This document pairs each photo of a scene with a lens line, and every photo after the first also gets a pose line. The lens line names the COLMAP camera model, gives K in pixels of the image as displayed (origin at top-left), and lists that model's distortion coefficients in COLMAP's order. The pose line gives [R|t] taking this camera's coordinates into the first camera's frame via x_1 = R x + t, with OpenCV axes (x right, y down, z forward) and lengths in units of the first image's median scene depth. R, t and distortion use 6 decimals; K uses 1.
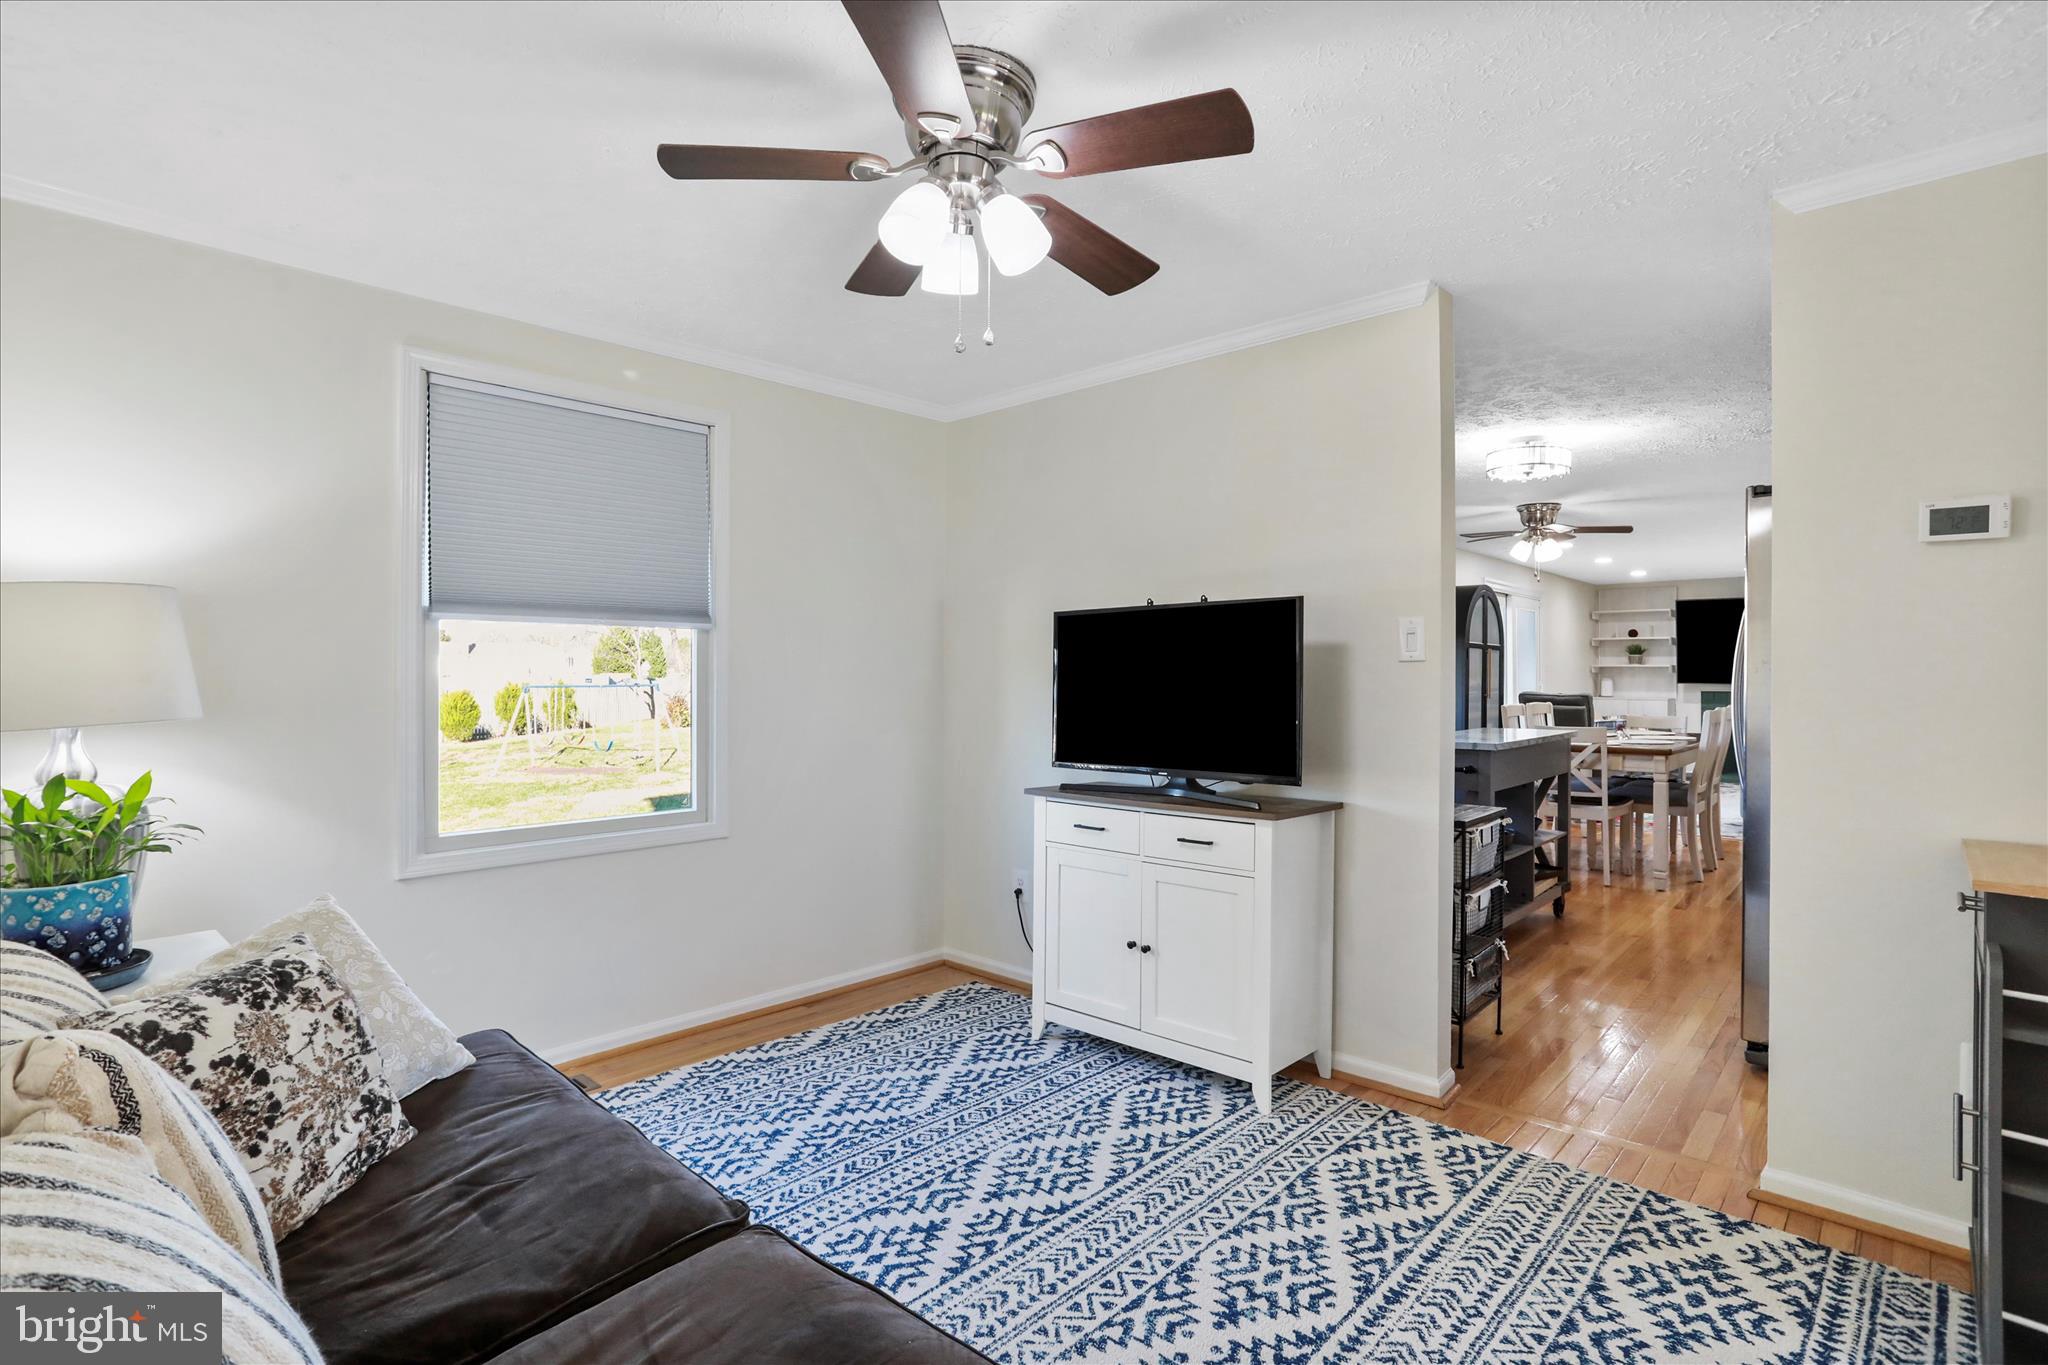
lens RADIAL K [[1021.5, 0, 1002.8], [0, 1021.5, 683.0], [0, 0, 1]] dist [-0.002903, 0.011946]
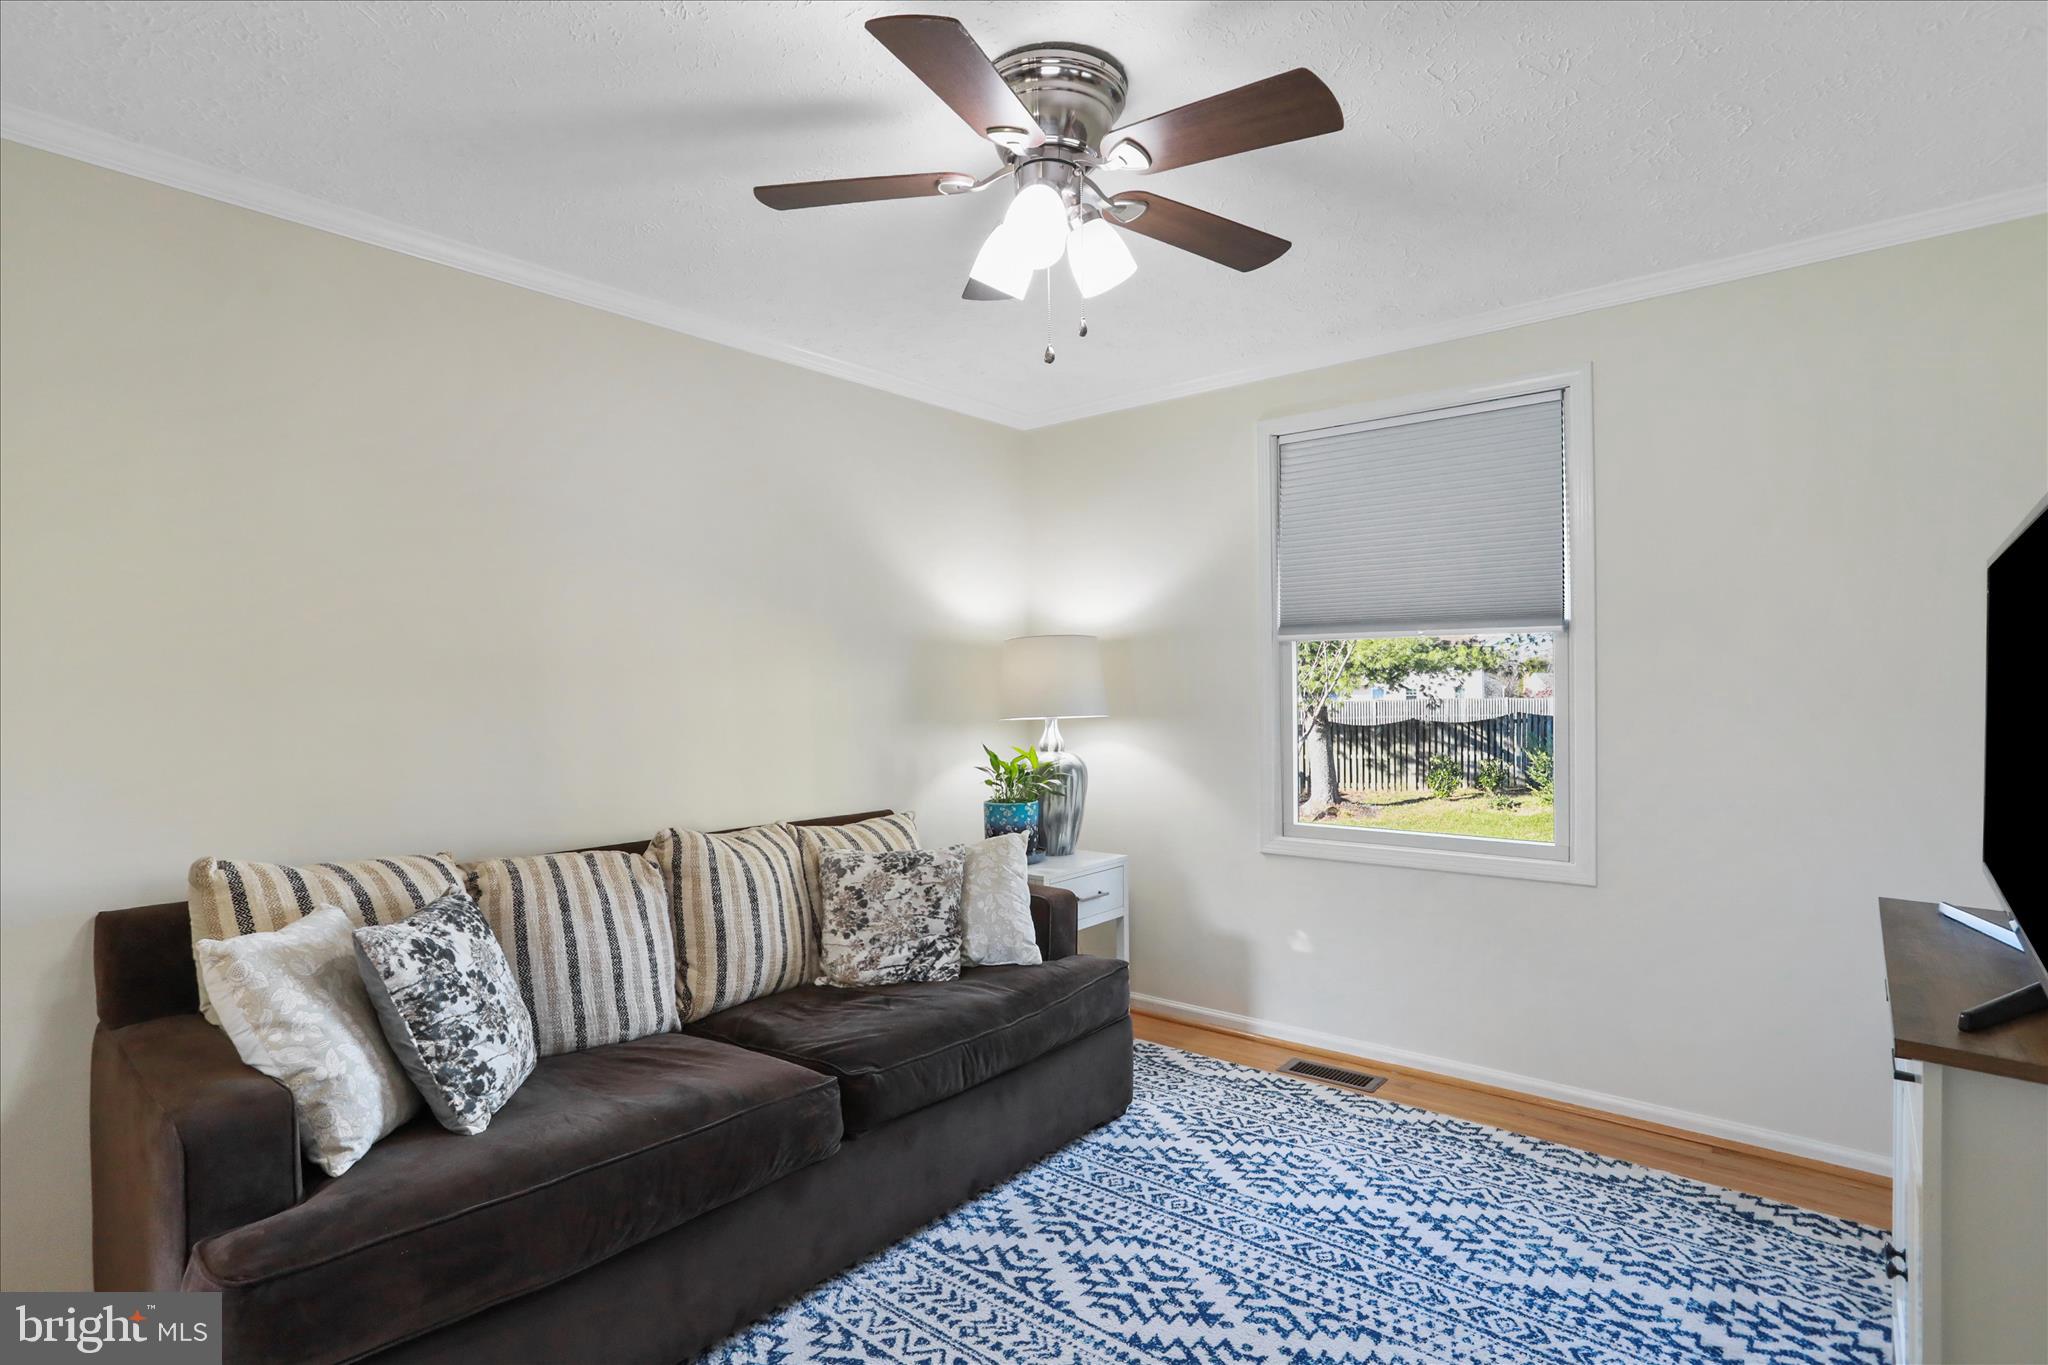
lens RADIAL K [[1021.5, 0, 1002.8], [0, 1021.5, 683.0], [0, 0, 1]] dist [-0.002903, 0.011946]
pose [[0.063578, -0.004923, -0.997965, 0.629537], [0.004469, 0.999979, -0.004648, -0.007806], [0.997967, -0.004164, 0.063598, 0.602661]]
